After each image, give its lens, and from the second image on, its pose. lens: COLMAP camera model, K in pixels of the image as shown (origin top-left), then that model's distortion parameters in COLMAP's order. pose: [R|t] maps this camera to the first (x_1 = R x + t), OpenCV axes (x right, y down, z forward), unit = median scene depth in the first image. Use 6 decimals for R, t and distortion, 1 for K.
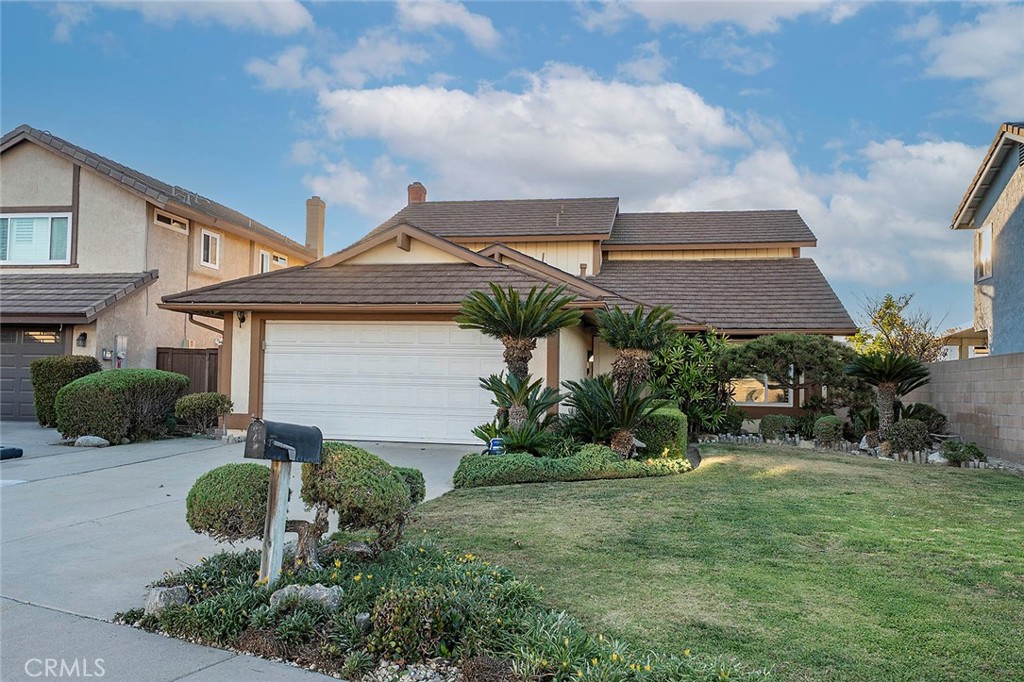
lens RADIAL K [[821.3, 0, 512.0], [0, 821.3, 341.0], [0, 0, 1]] dist [0.001505, 0.002581]
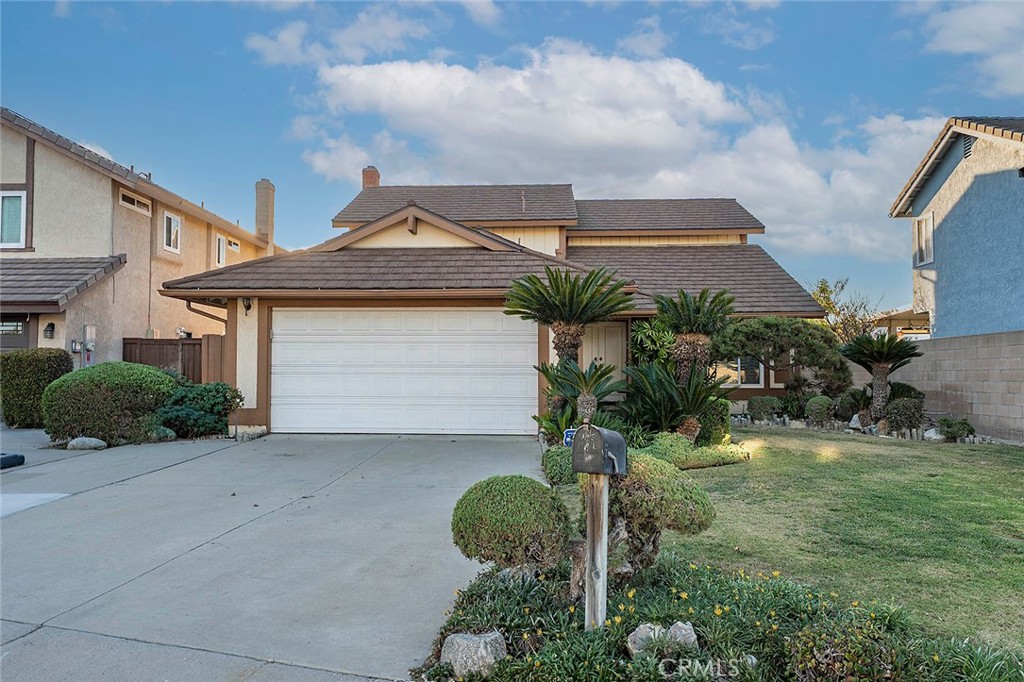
lens RADIAL K [[799.5, 0, 512.0], [0, 799.5, 330.1], [0, 0, 1]] dist [0.000511, -0.000243]
pose [[0.991642, -0.011236, 0.128529, -0.121507], [0.010651, 0.999930, 0.005238, -0.001172], [-0.128578, -0.003825, 0.991692, 0.053802]]
